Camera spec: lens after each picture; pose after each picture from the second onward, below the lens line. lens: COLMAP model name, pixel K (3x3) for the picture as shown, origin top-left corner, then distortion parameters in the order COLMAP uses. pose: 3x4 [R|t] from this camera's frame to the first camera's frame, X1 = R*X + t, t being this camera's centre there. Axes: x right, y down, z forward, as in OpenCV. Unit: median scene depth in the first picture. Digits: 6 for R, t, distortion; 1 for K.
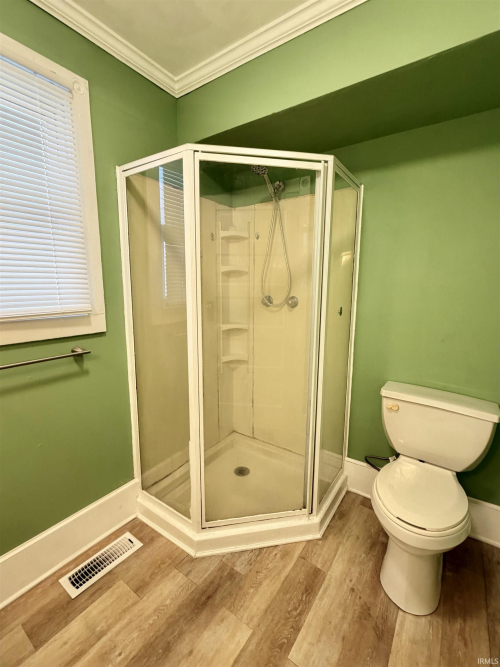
lens RADIAL K [[298.9, 0, 249.8], [0, 298.9, 332.1], [0, 0, 1]] dist [-0.000281, 0.000223]
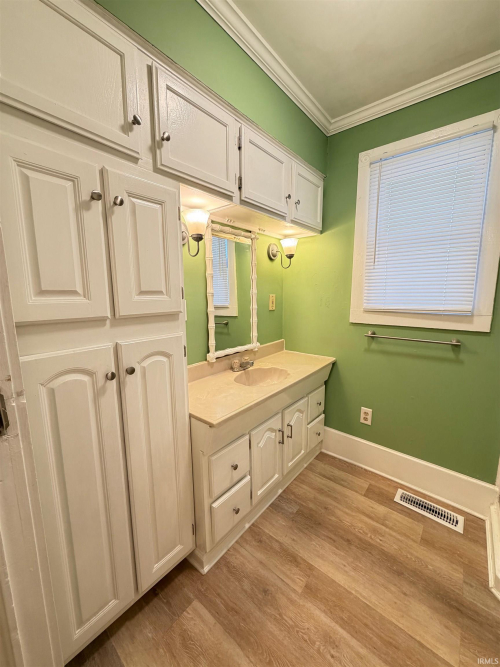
lens RADIAL K [[267.7, 0, 250.4], [0, 267.7, 331.6], [0, 0, 1]] dist [0.000924, 0.000278]
pose [[-0.083690, 0.150197, -0.985107, 0.638961], [-0.150797, 0.975282, 0.161510, -0.035206], [0.985016, 0.162068, -0.058972, 0.231993]]
